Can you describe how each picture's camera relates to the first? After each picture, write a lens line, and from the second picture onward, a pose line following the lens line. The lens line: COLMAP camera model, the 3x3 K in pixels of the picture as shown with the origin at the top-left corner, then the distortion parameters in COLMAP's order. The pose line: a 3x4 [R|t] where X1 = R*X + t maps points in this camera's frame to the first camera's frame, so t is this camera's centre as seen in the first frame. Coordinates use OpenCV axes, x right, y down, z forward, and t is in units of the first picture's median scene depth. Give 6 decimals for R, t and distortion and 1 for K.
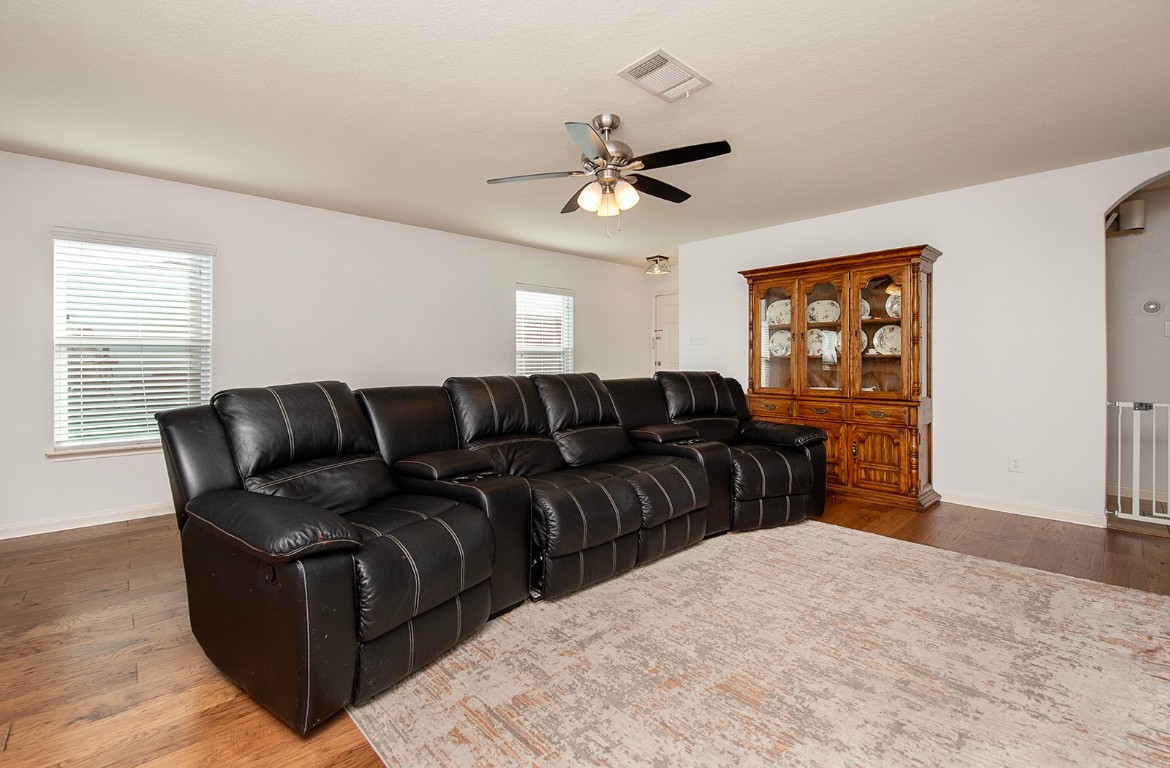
lens RADIAL K [[514.4, 0, 586.2], [0, 514.4, 364.5], [0, 0, 1]] dist [-0.001882, -0.008652]
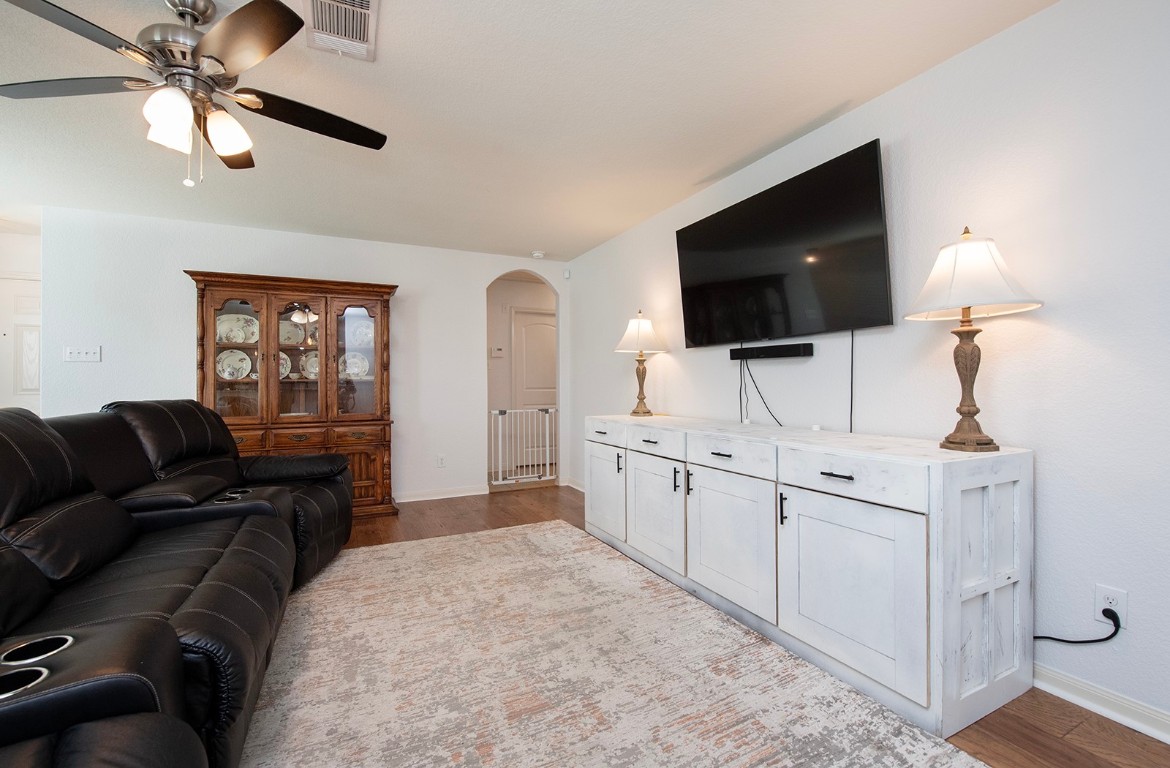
lens RADIAL K [[480.0, 0, 585.1], [0, 480.0, 382.5], [0, 0, 1]] dist [-0.029296, -0.000093]
pose [[0.293567, 0.003473, 0.955932, -0.349459], [0.010891, 0.999916, -0.006977, 0.000529], [-0.955876, 0.012459, 0.293505, 0.373257]]
